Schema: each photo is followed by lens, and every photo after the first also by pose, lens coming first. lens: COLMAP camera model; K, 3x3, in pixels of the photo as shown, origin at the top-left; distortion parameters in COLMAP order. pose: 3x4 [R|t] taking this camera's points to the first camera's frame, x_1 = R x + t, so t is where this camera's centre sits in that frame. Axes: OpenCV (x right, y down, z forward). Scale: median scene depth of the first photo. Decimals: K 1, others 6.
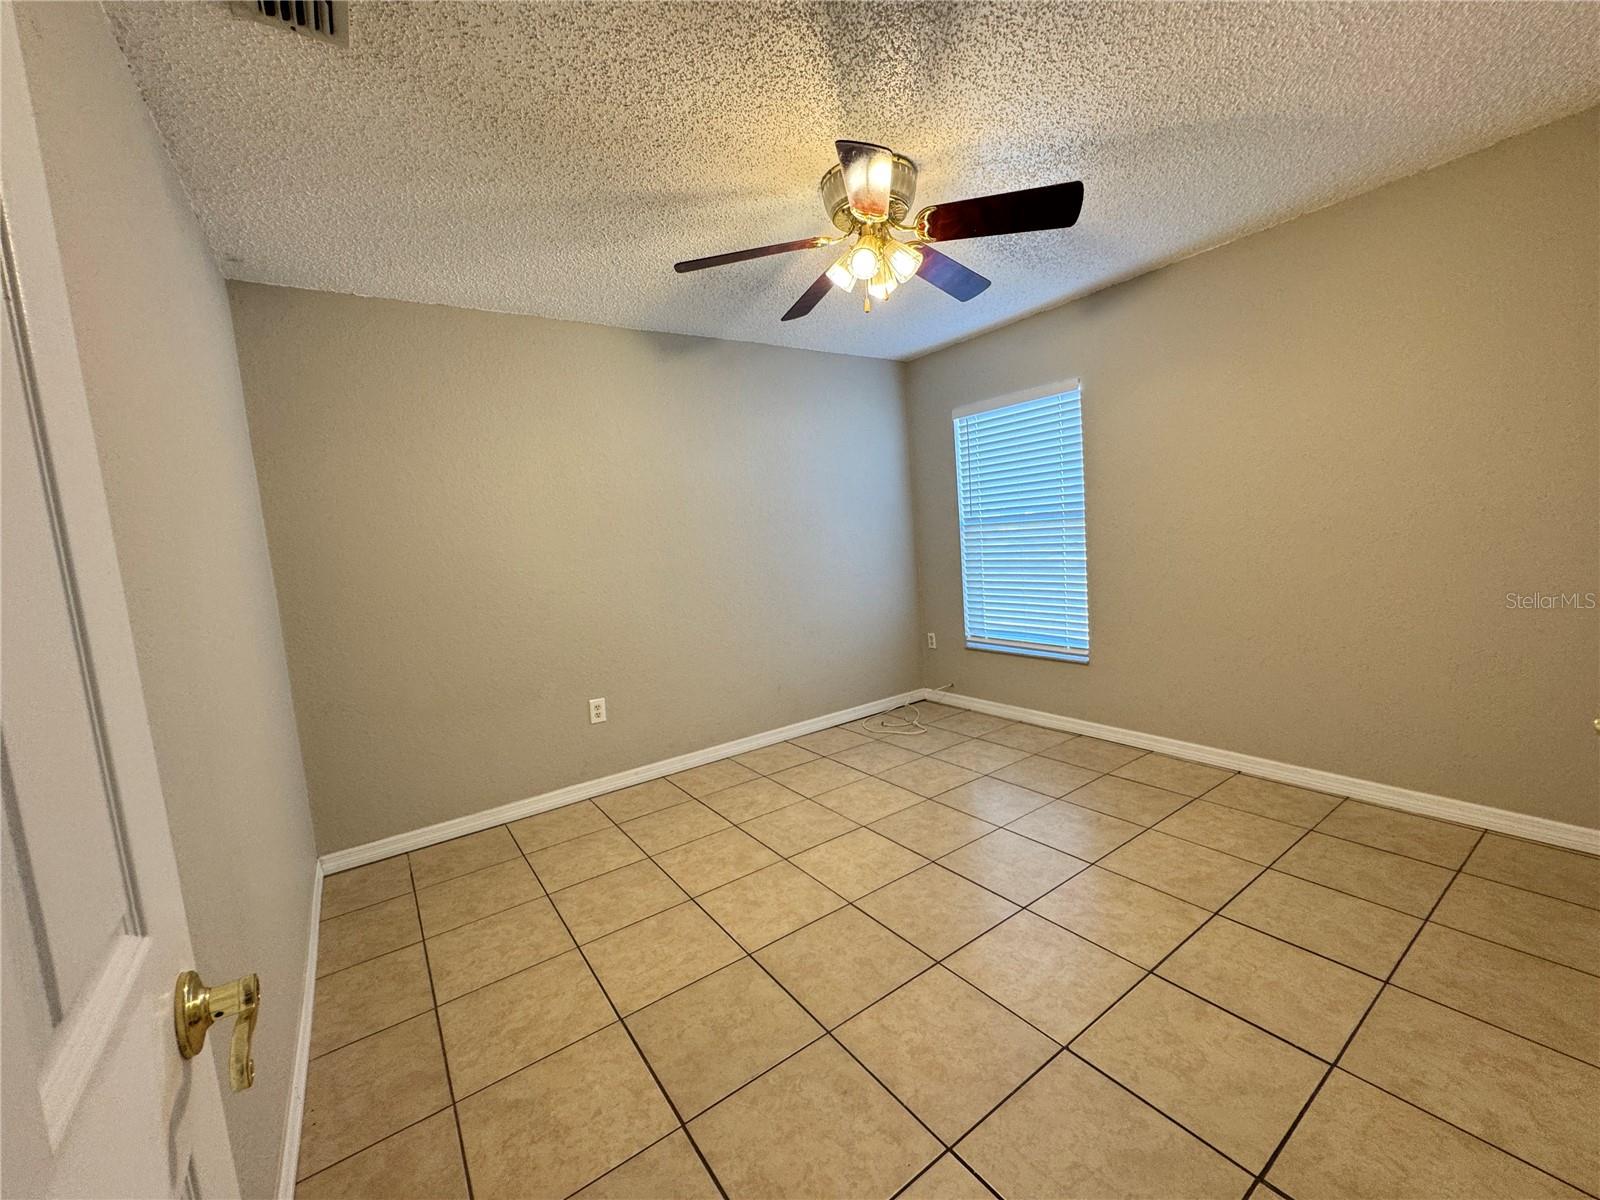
lens RADIAL K [[645.1, 0, 788.3], [0, 645.1, 600.7], [0, 0, 1]] dist [-0.003000, 0.000779]
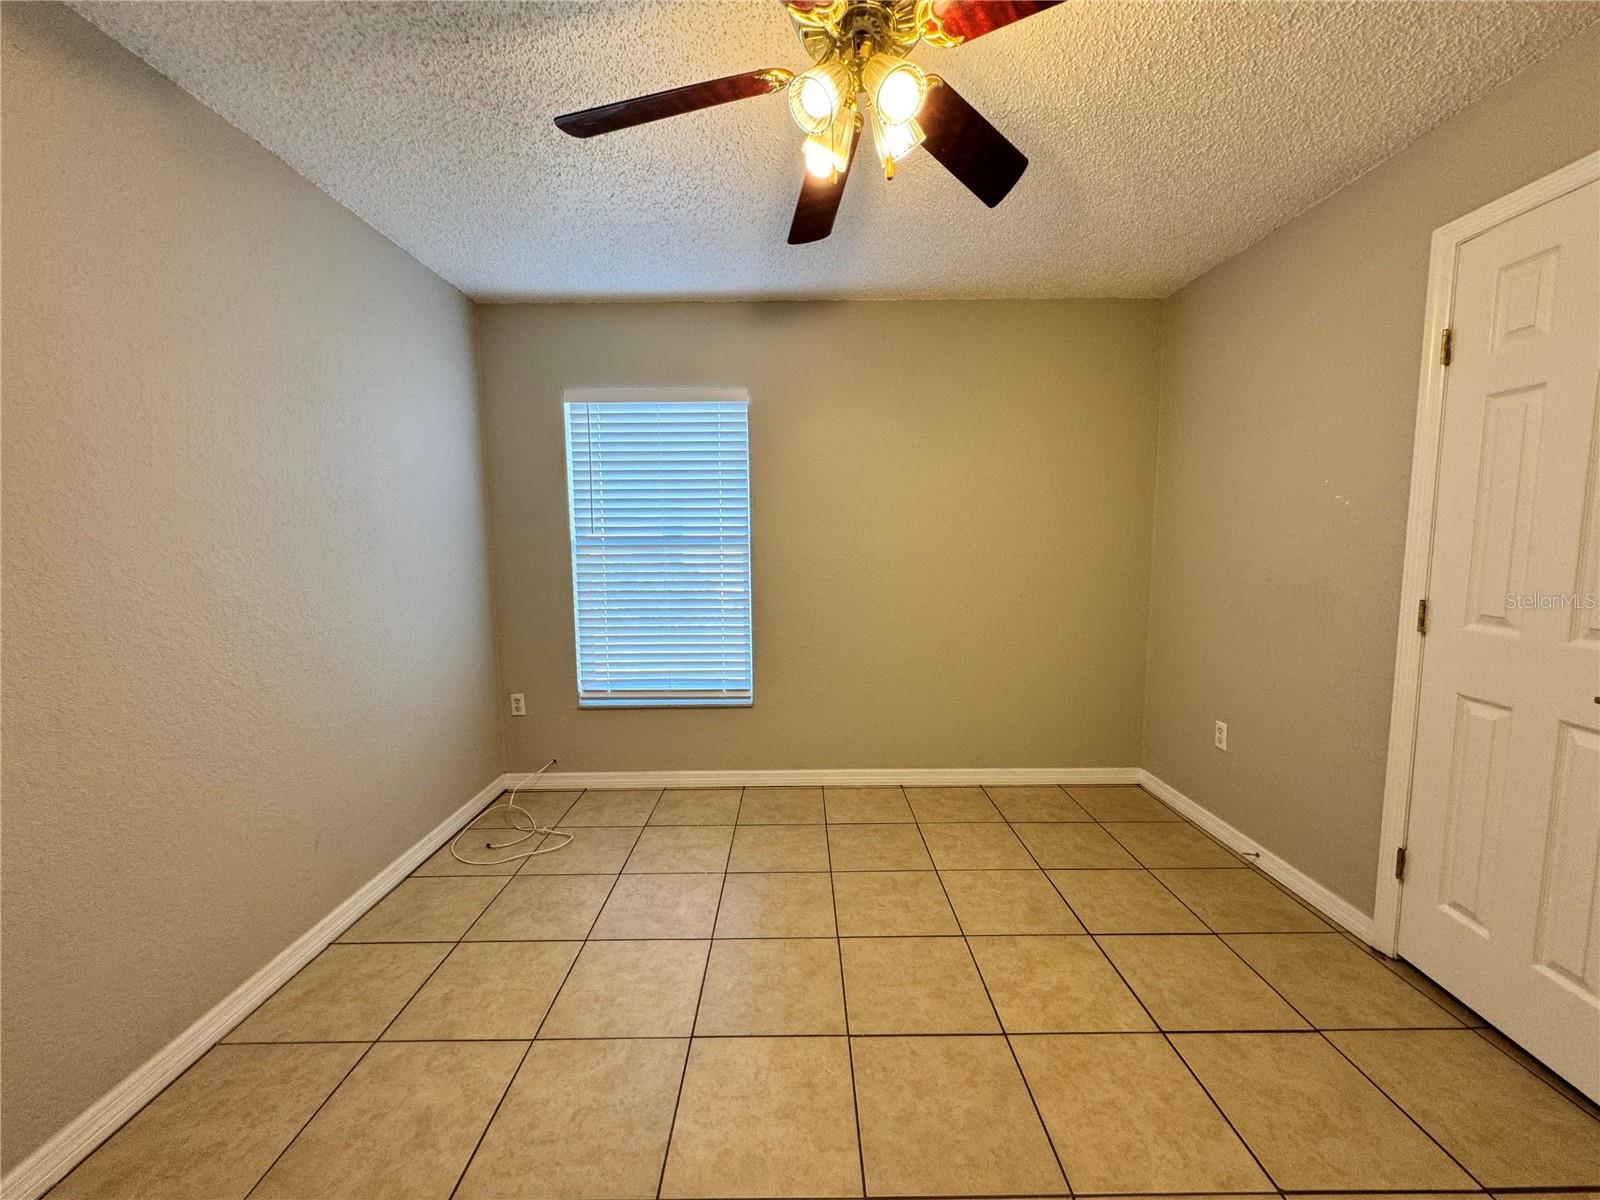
lens RADIAL K [[645.1, 0, 801.7], [0, 645.1, 597.6], [0, 0, 1]] dist [-0.003000, 0.000779]
pose [[0.552853, -0.008814, 0.833232, -0.248669], [0.050865, 0.998436, -0.023188, -0.029435], [-0.831725, 0.055202, 0.552436, 0.436654]]
